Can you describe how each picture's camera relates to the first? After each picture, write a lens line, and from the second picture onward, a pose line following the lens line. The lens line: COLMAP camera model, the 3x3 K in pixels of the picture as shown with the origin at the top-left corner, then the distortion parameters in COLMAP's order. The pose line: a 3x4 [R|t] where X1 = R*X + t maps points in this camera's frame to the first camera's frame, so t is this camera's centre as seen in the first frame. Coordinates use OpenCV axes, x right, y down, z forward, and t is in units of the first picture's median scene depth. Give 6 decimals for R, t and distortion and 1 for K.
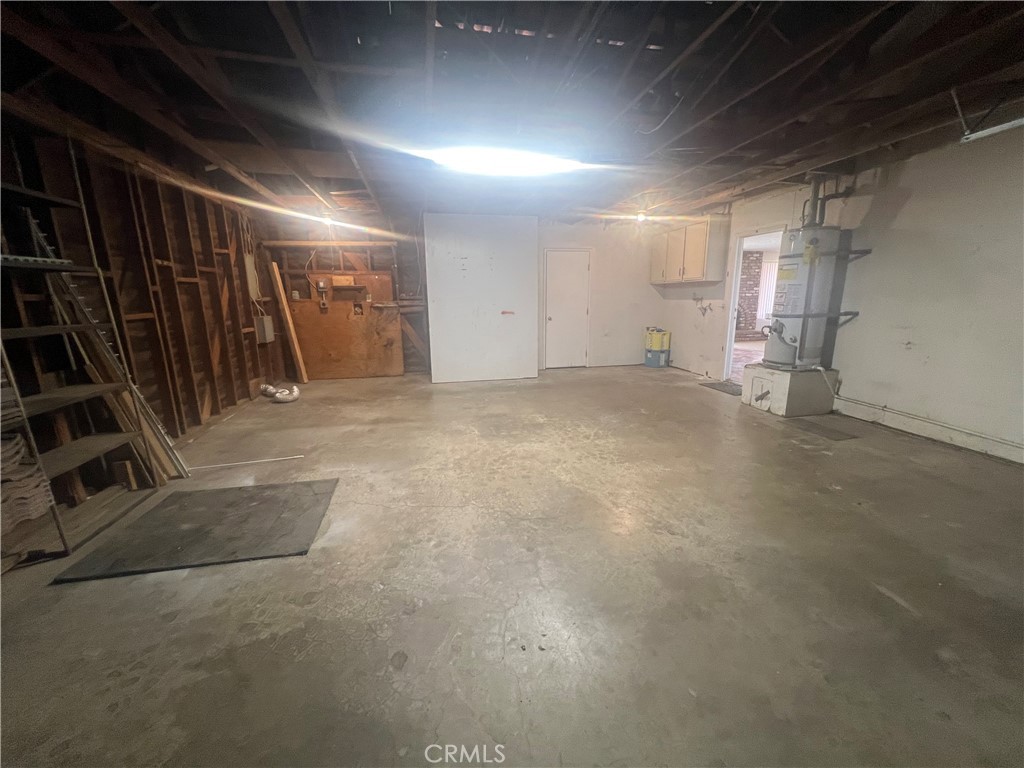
lens RADIAL K [[411.3, 0, 509.9], [0, 411.3, 384.4], [0, 0, 1]] dist [-0.001515, -0.000191]
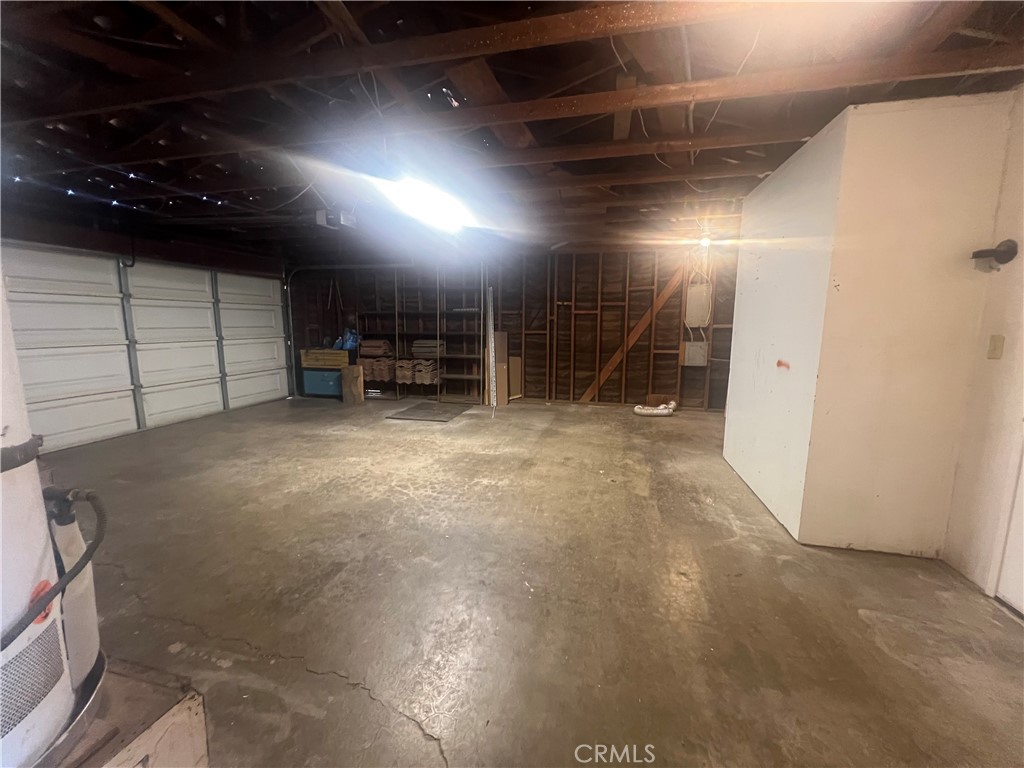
lens RADIAL K [[411.3, 0, 507.9], [0, 411.3, 383.8], [0, 0, 1]] dist [-0.001515, -0.000191]
pose [[-0.429657, 0.138638, -0.892286, 0.871620], [-0.194218, 0.950829, 0.241255, -0.342456], [0.881858, 0.276955, -0.381604, 1.534709]]
